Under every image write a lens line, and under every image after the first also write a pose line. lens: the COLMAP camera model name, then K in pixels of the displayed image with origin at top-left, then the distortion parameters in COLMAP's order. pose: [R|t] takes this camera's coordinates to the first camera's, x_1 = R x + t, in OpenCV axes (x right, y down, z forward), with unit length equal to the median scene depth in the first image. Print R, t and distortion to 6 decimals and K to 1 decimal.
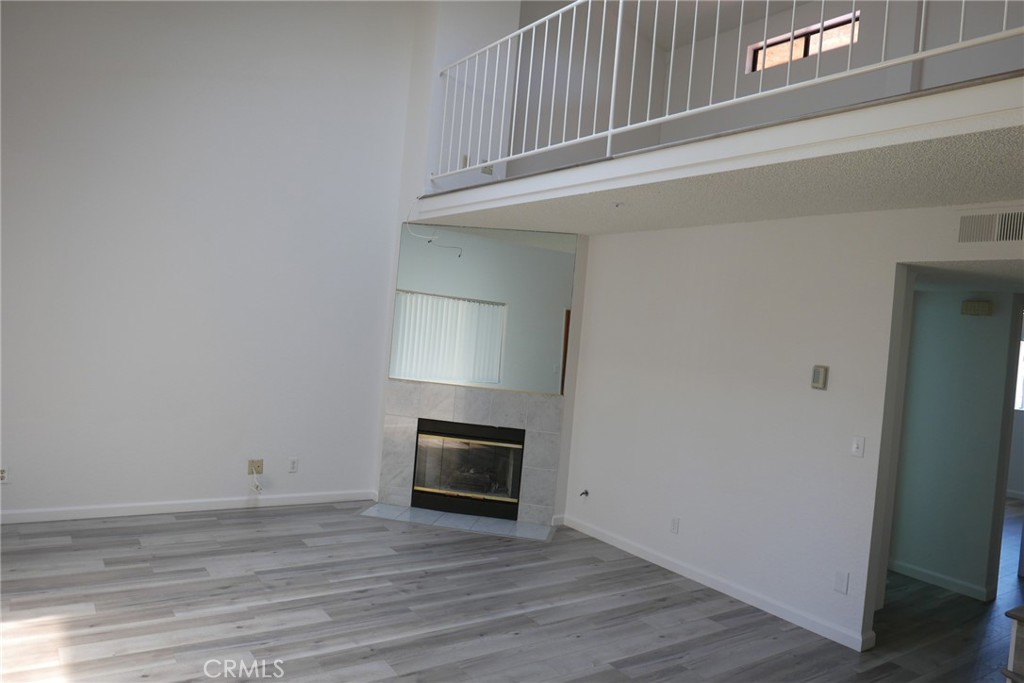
lens RADIAL K [[708.7, 0, 510.1], [0, 708.7, 345.5], [0, 0, 1]] dist [-0.012571, -0.003569]
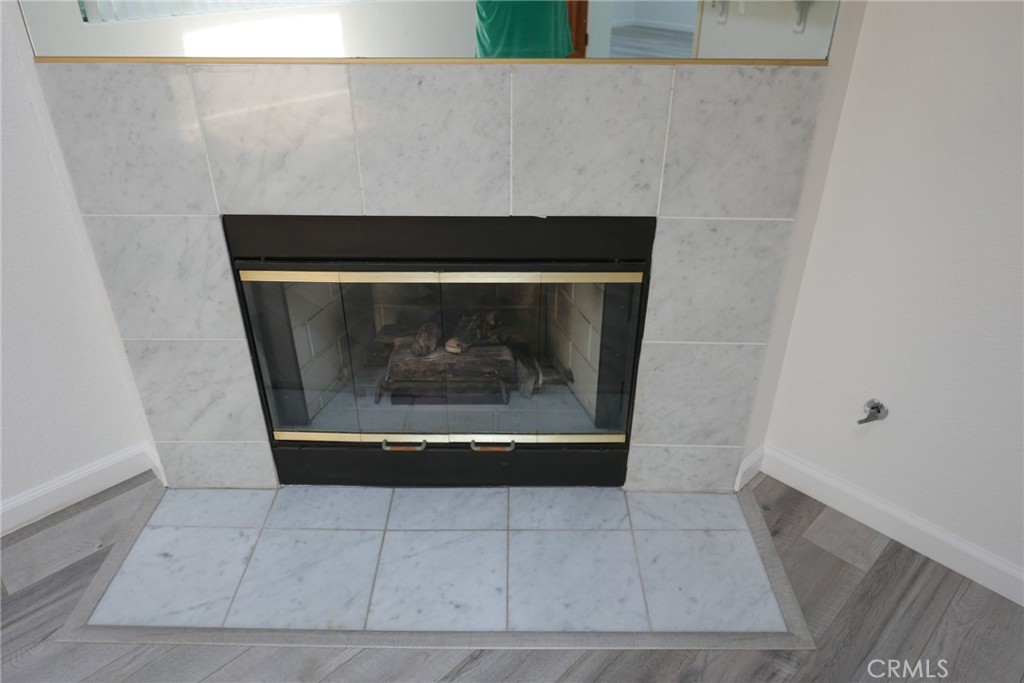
lens RADIAL K [[708.7, 0, 507.7], [0, 708.7, 341.4], [0, 0, 1]] dist [-0.012571, -0.003569]
pose [[0.982399, -0.156329, 0.102245, -0.067246], [0.082773, 0.855006, 0.511970, 0.022693], [-0.167456, -0.494495, 0.852897, 0.800056]]
